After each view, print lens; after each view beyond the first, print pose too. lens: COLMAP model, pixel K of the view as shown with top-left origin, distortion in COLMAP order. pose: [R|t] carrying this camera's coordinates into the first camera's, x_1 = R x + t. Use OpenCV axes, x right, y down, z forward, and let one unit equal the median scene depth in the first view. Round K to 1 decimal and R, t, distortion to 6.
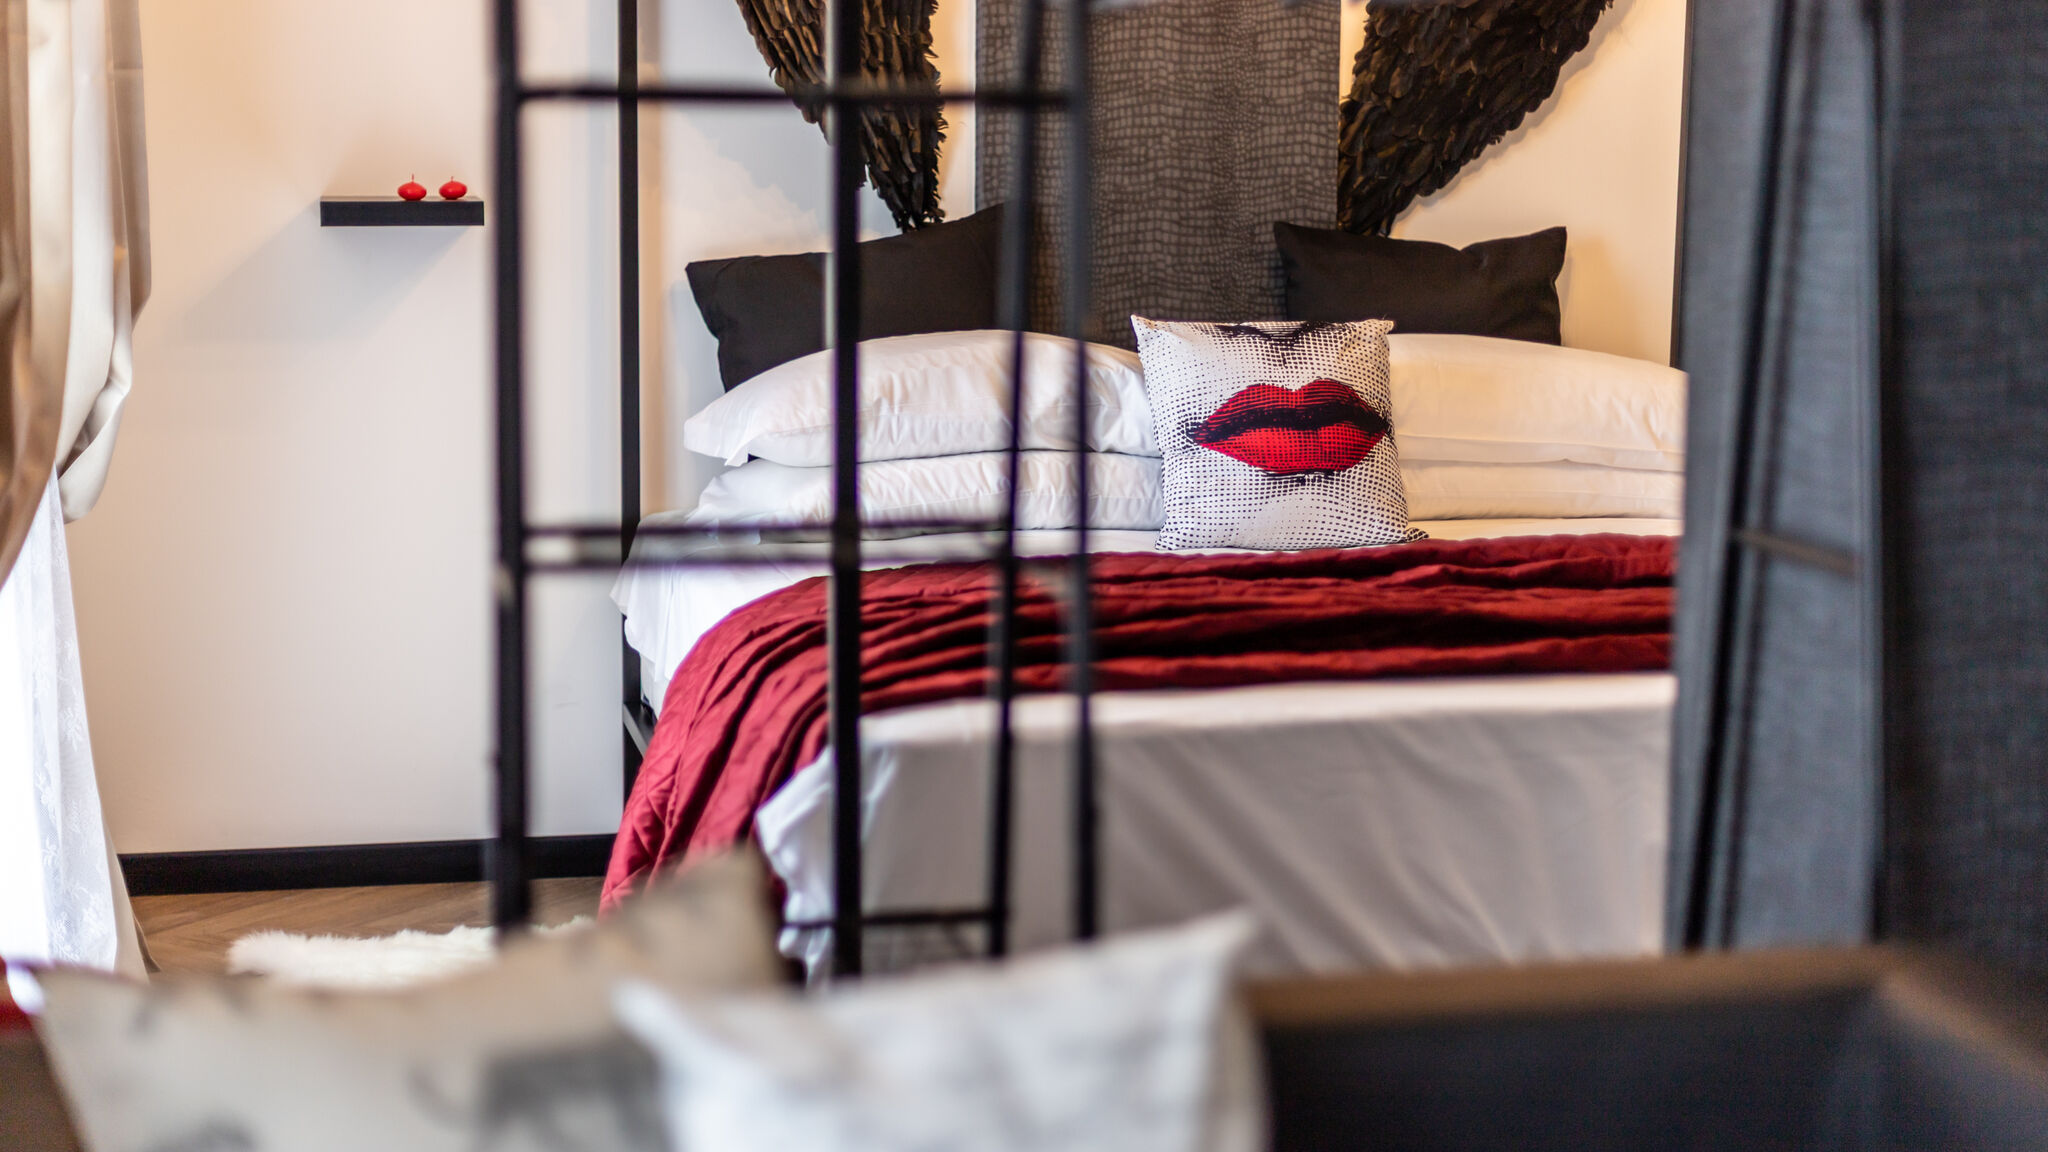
lens RADIAL K [[3137.3, 0, 1023.9], [0, 3137.3, 578.7], [0, 0, 1]] dist [0.030003, 0.000000]
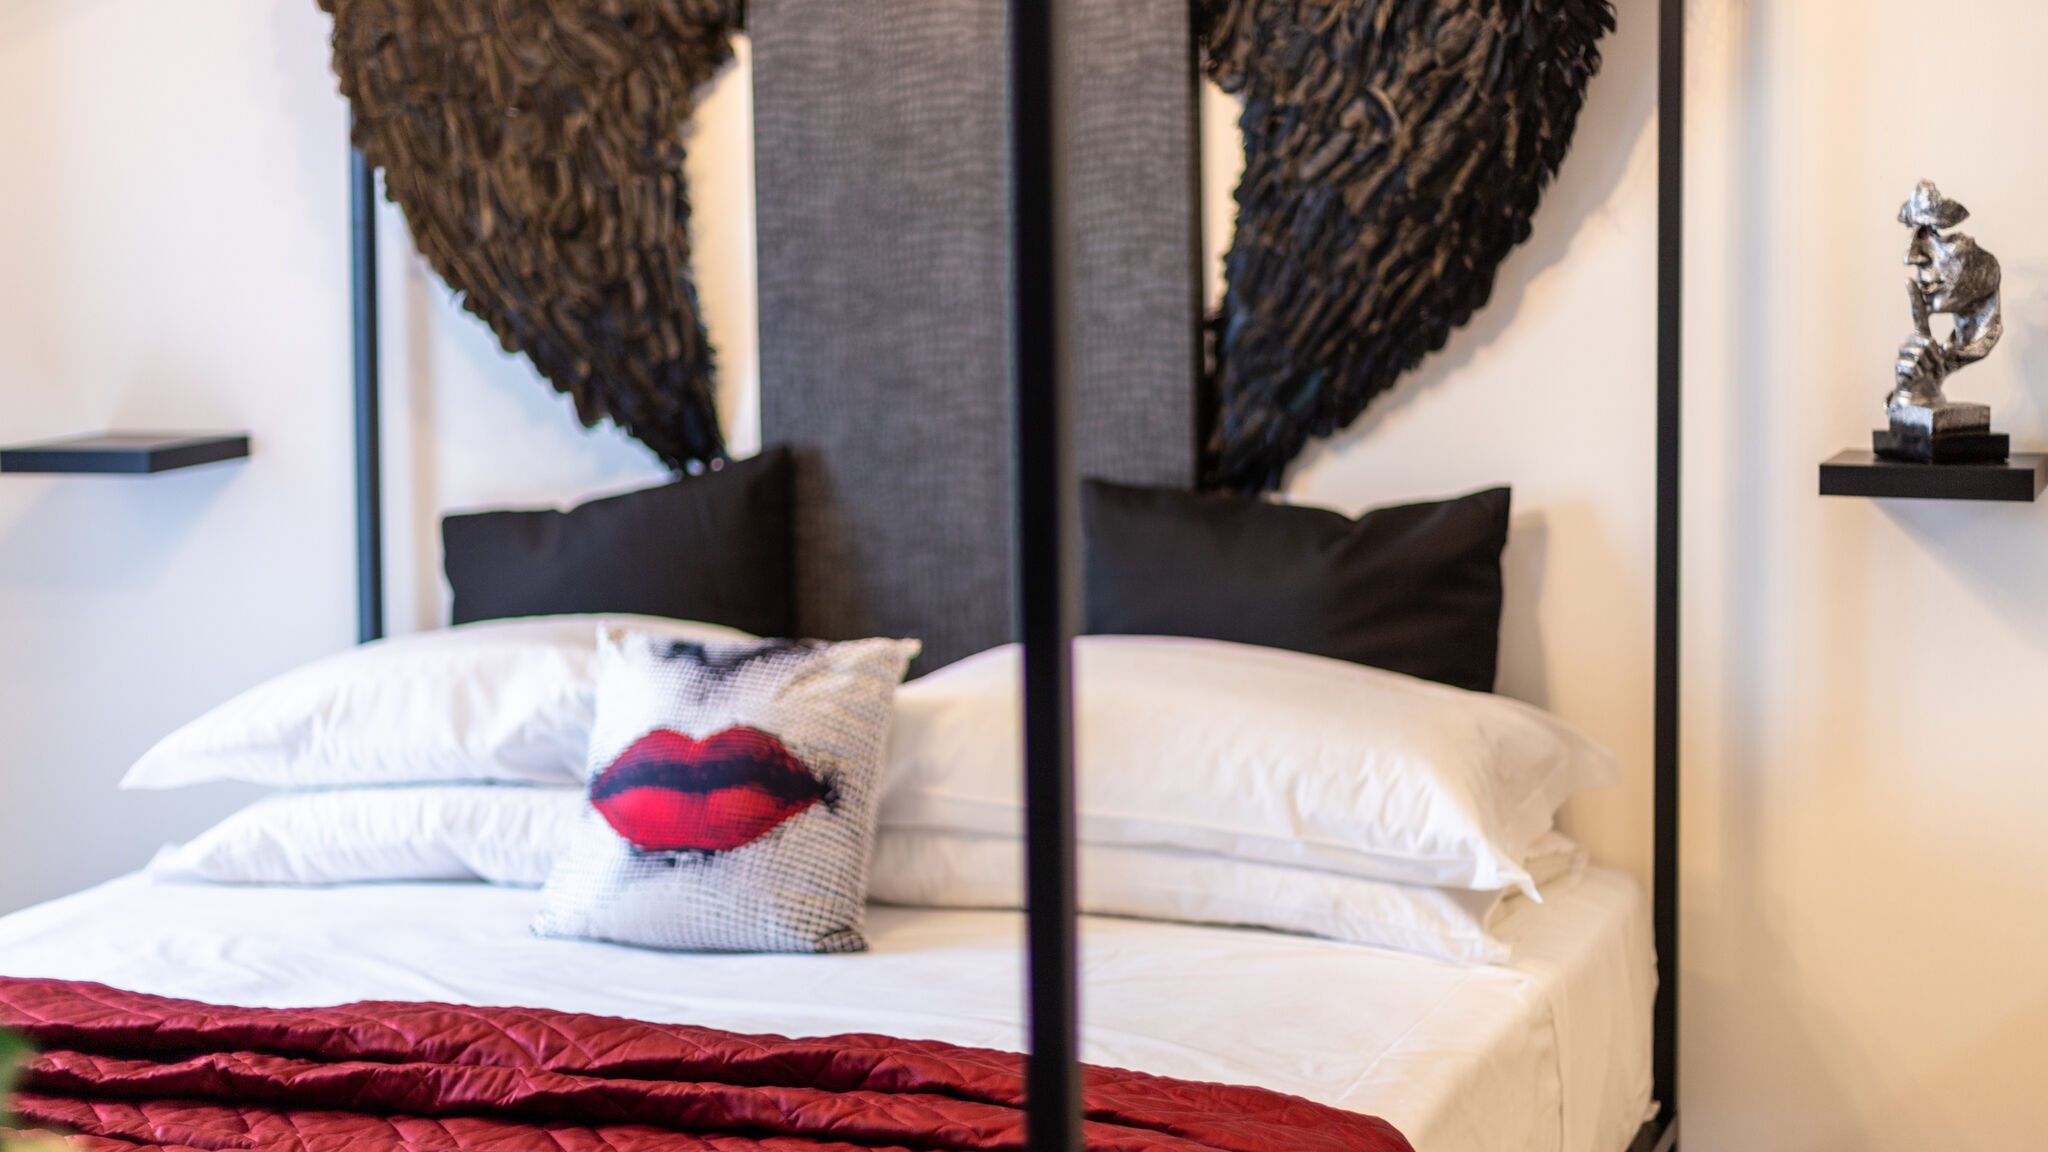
lens RADIAL K [[3137.3, 0, 1023.7], [0, 3137.3, 570.8], [0, 0, 1]] dist [0.030003, 0.000000]
pose [[0.859759, 0.038217, -0.509268, 0.460557], [-0.048258, 0.998814, -0.006516, -0.085089], [0.508414, 0.030178, 0.860584, 0.332408]]
